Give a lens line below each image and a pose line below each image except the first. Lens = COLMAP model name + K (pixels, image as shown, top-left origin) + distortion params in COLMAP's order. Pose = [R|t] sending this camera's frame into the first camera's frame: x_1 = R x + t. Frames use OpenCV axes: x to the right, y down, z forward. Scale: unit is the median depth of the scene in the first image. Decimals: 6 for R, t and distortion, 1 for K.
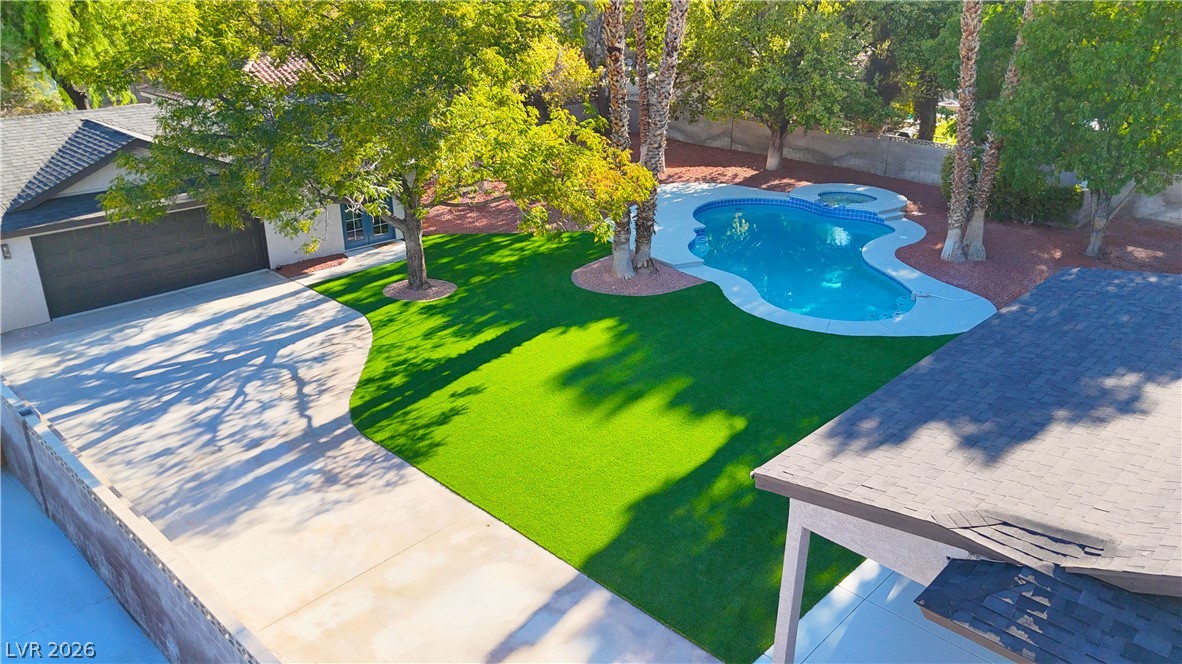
lens RADIAL K [[894.3, 0, 595.4], [0, 894.3, 332.4], [0, 0, 1]] dist [0.029239, -0.001253]
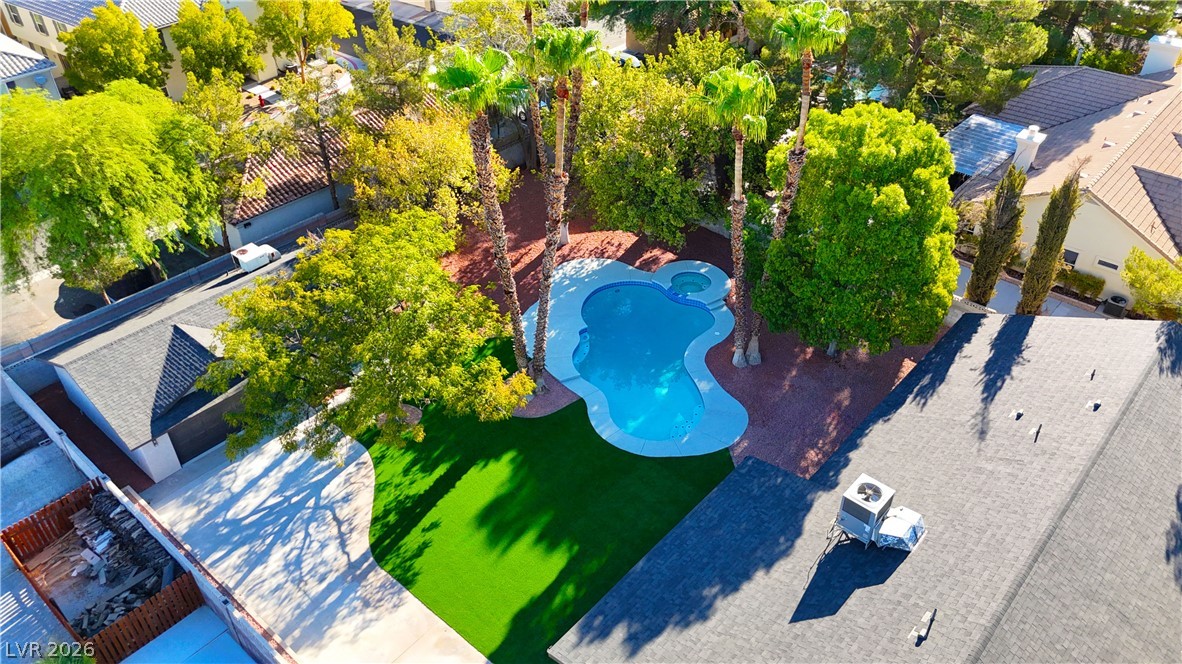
lens RADIAL K [[894.3, 0, 599.2], [0, 894.3, 330.0], [0, 0, 1]] dist [0.029239, -0.001253]
pose [[0.998755, -0.045626, 0.020177, 0.183435], [0.039330, 0.968930, 0.244188, -0.766005], [-0.030692, -0.243090, 0.969518, -0.698416]]
